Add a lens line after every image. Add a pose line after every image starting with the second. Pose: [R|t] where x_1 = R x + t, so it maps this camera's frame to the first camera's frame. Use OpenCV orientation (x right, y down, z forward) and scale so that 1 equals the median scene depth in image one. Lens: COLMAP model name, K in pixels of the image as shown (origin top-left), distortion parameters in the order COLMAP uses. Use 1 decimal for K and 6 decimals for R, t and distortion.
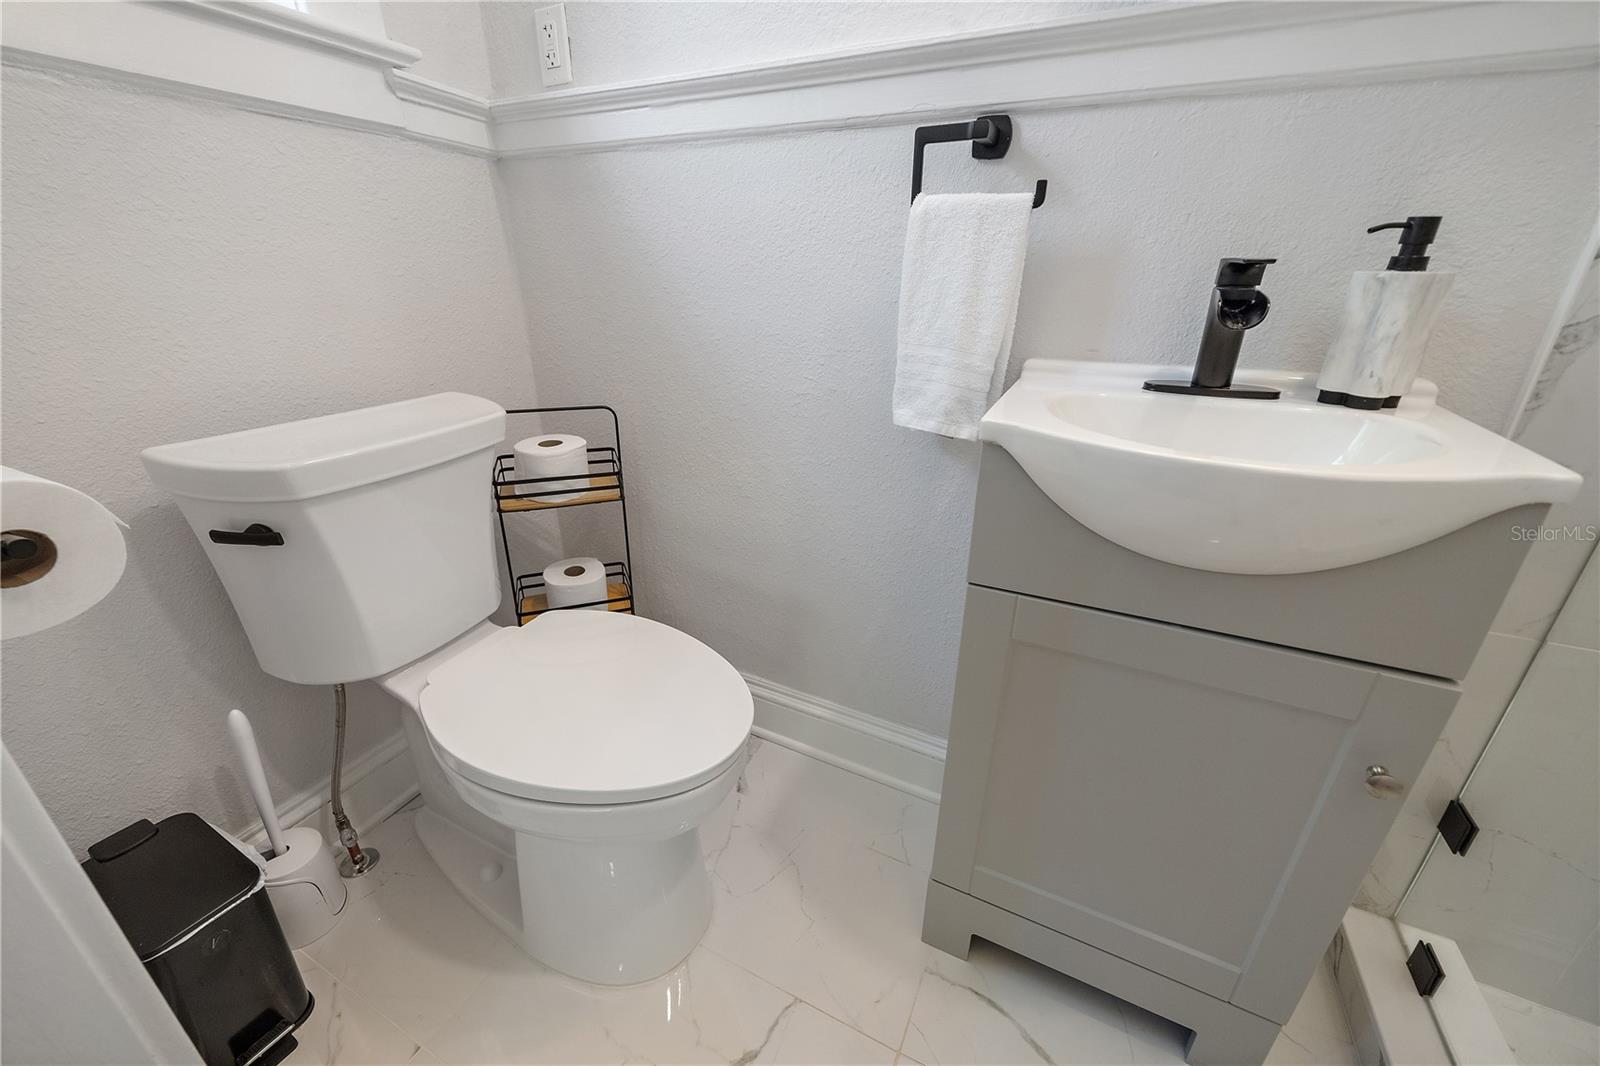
lens RADIAL K [[621.3, 0, 800.0], [0, 621.3, 533.0], [0, 0, 1]] dist [0.000538, -0.000022]
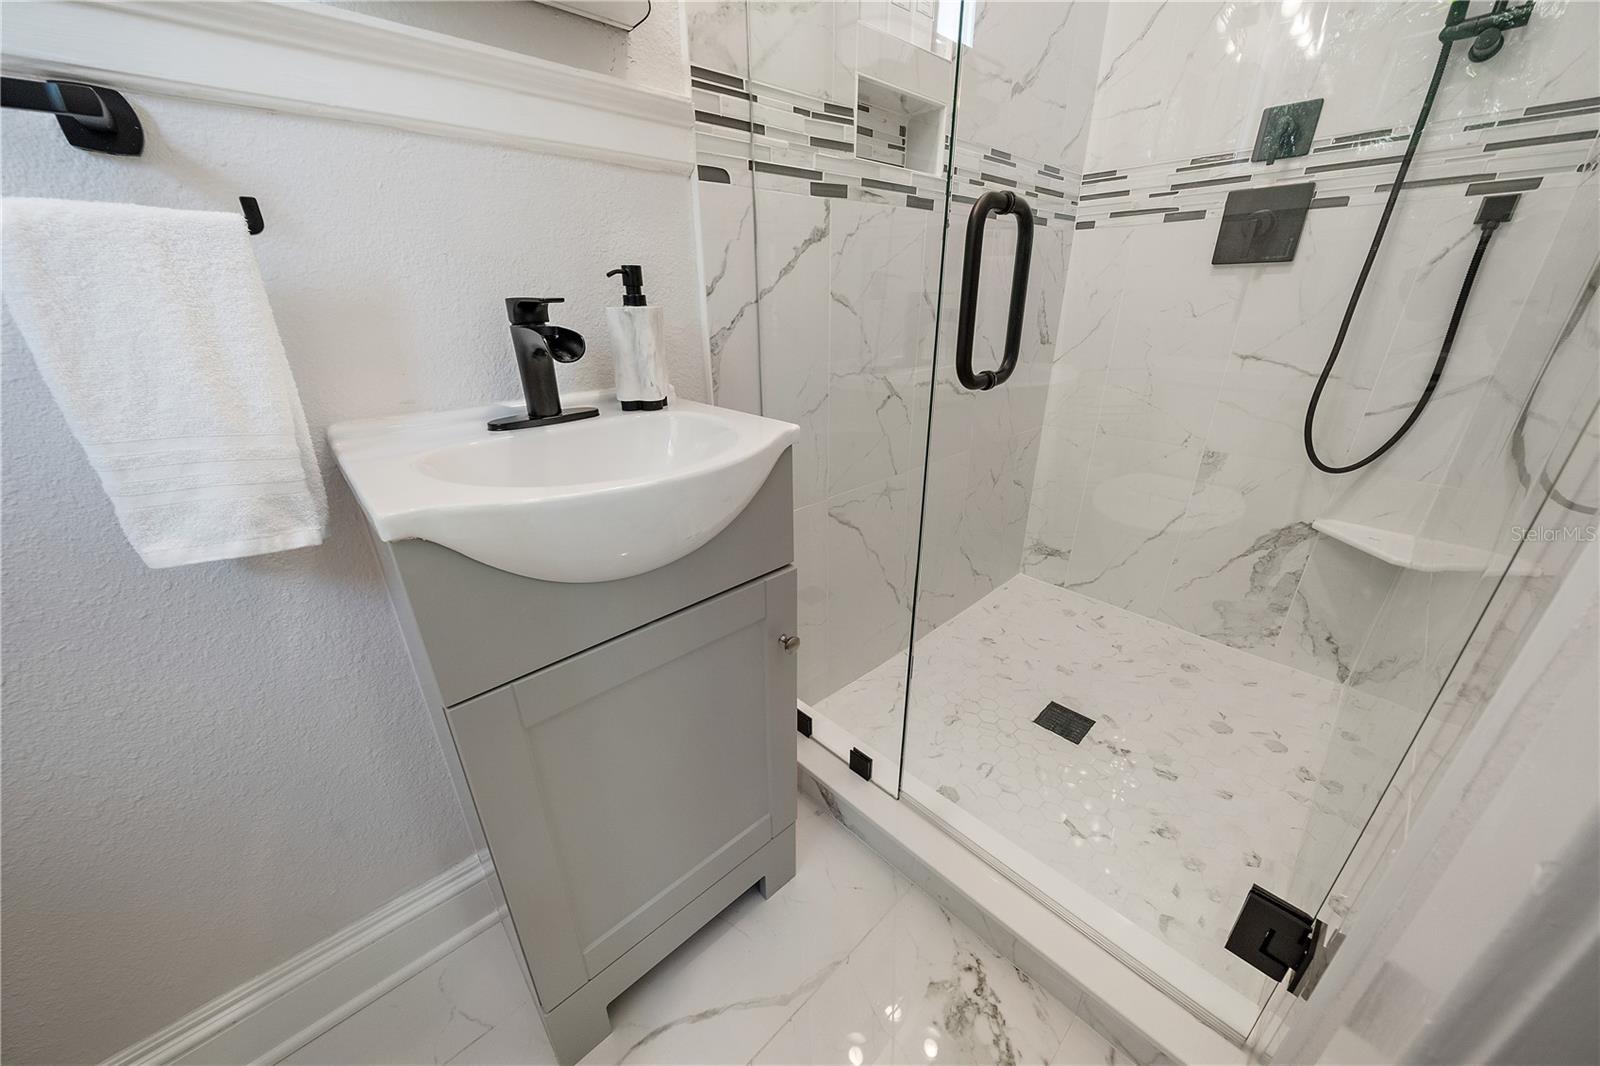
lens RADIAL K [[560.3, 0, 780.2], [0, 560.3, 539.3], [0, 0, 1]] dist [-0.010816, 0.001722]
pose [[0.367007, -0.376956, 0.850418, -0.098467], [0.381029, 0.894919, 0.232244, -0.114127], [-0.848600, 0.238798, 0.472073, 0.247213]]
